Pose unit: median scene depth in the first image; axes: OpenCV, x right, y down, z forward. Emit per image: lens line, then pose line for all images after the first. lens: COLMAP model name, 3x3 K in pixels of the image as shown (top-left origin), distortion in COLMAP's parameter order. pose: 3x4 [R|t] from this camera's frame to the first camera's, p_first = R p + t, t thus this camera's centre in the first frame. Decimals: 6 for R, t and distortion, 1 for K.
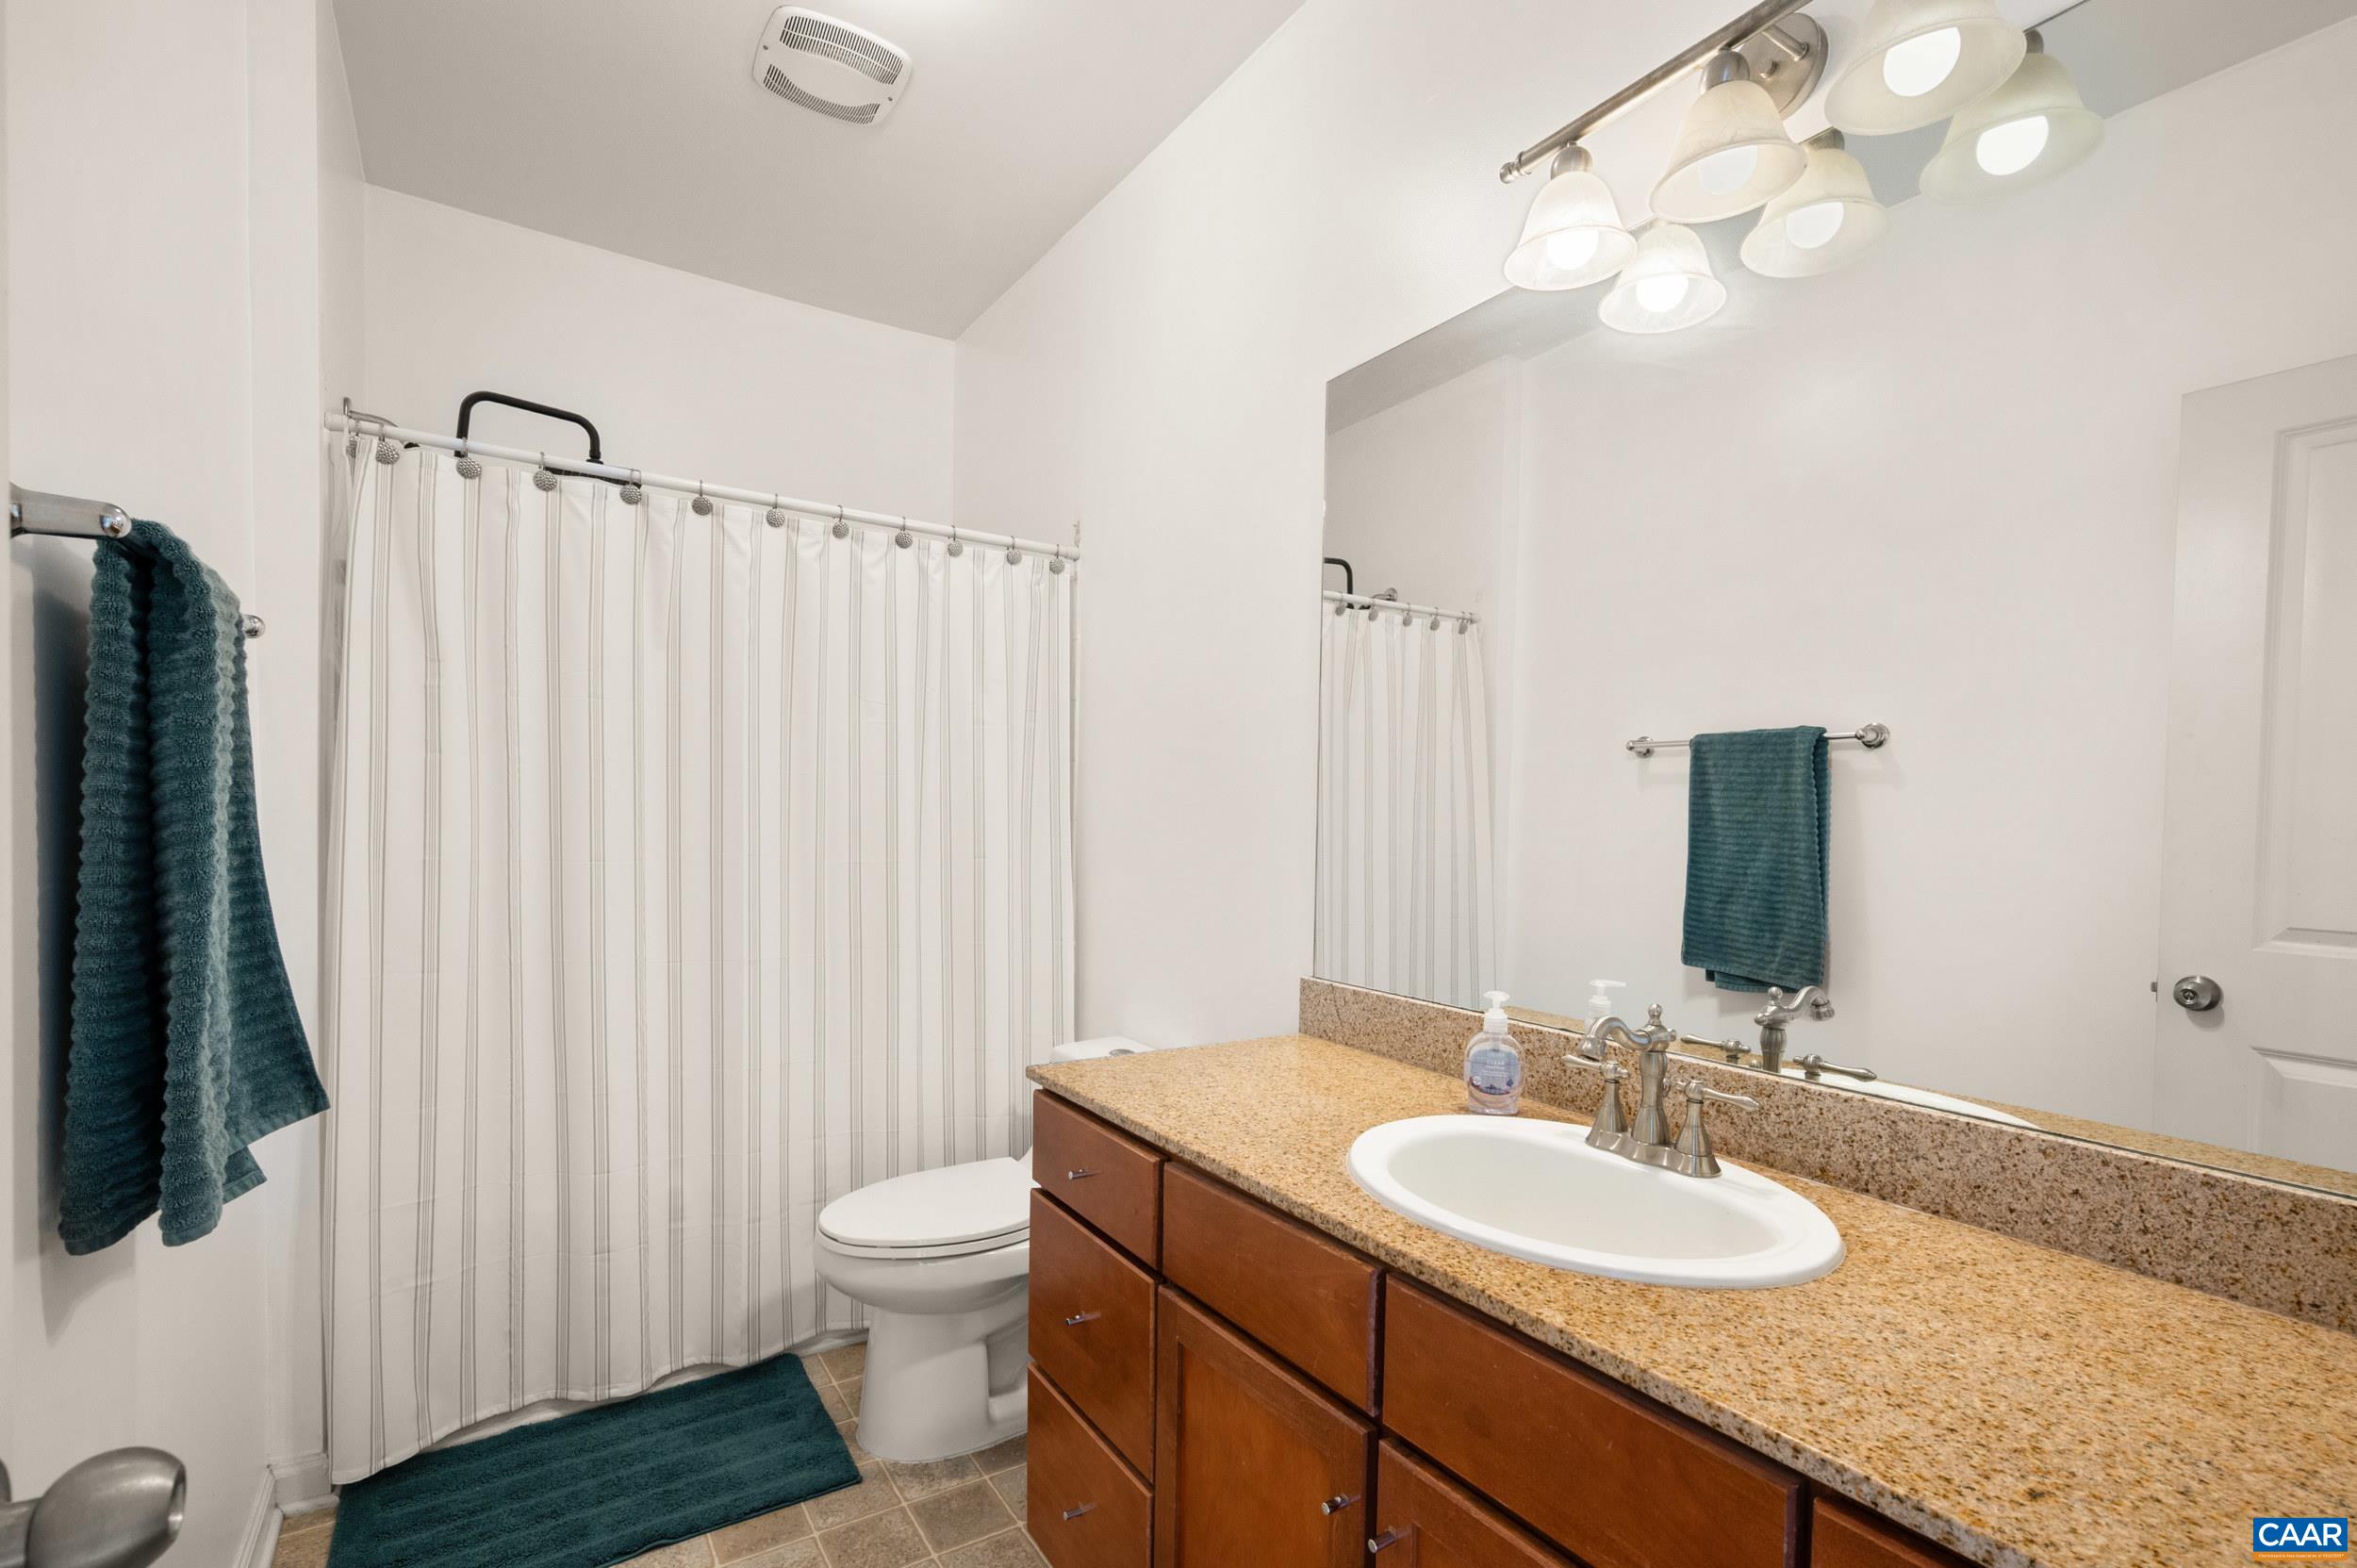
lens RADIAL K [[1015.3, 0, 1178.5], [0, 1015.3, 784.0], [0, 0, 1]] dist [0.000236, 0.000048]
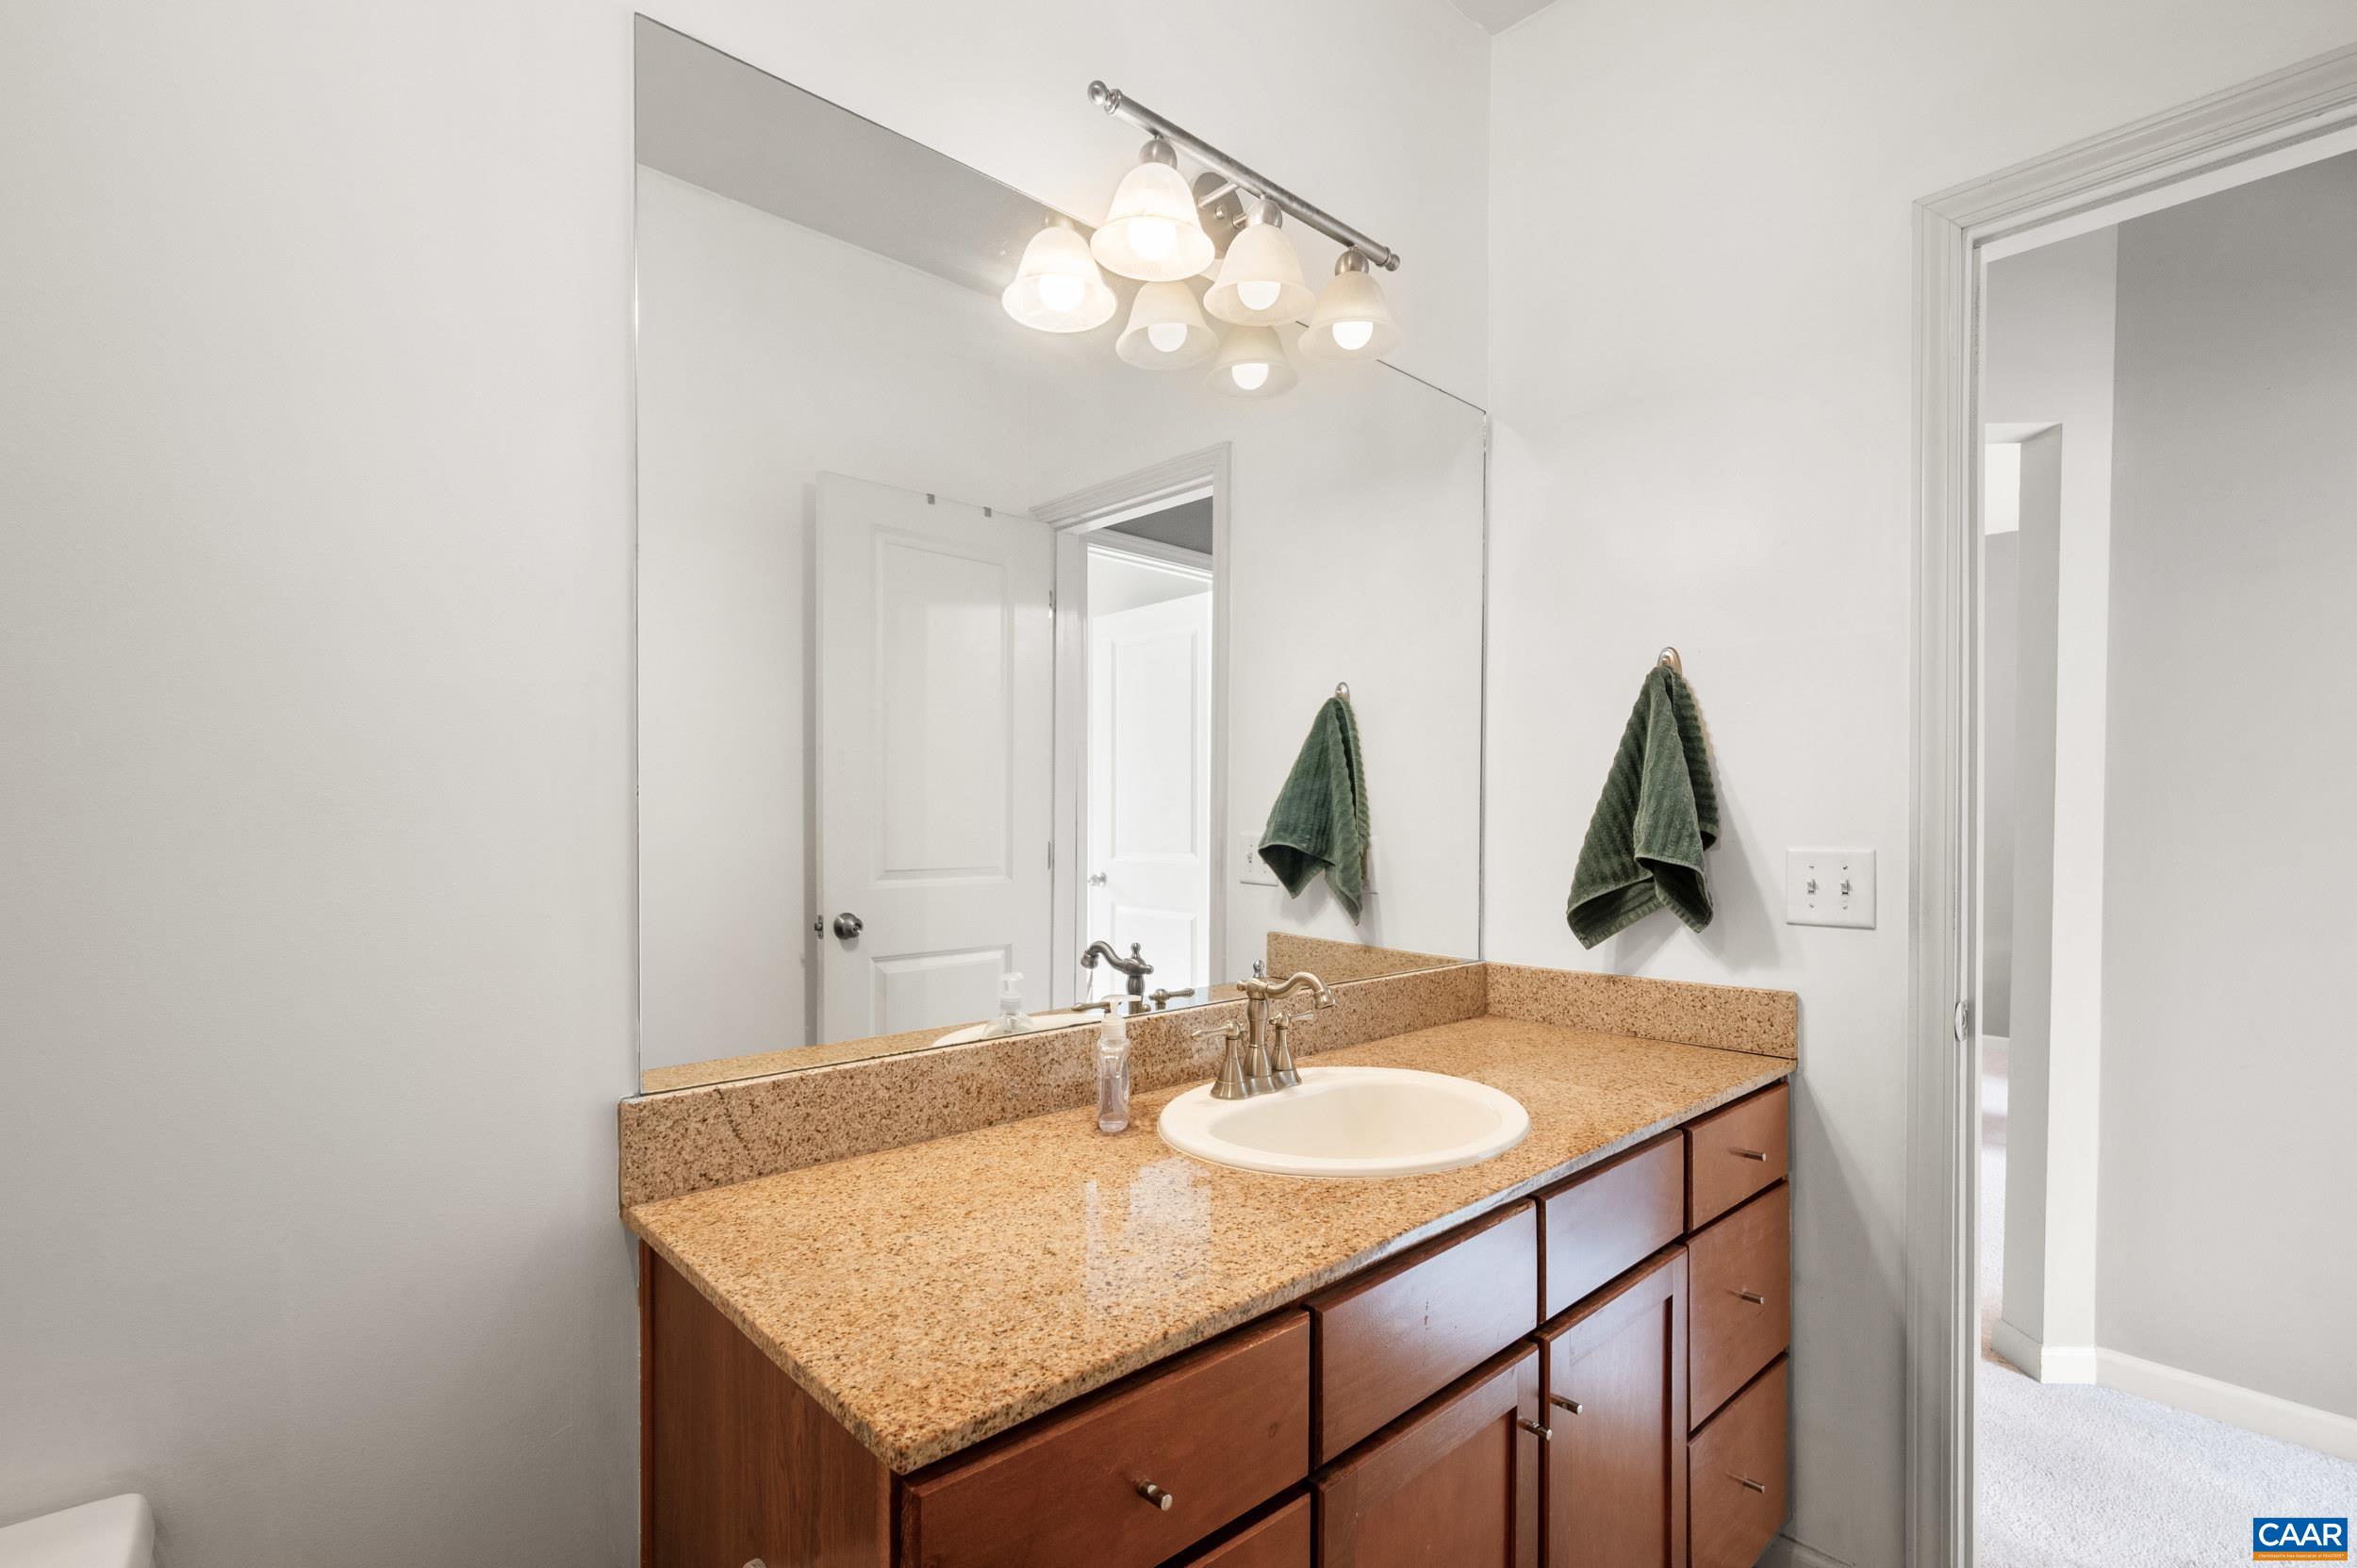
lens RADIAL K [[1054.1, 0, 1177.7], [0, 1054.1, 801.1], [0, 0, 1]] dist [0.000416, -0.000550]
pose [[-0.130813, -0.011224, 0.991344, -0.662217], [-0.038508, 0.999239, 0.006232, 0.019121], [-0.990659, -0.037359, -0.131145, 1.104122]]
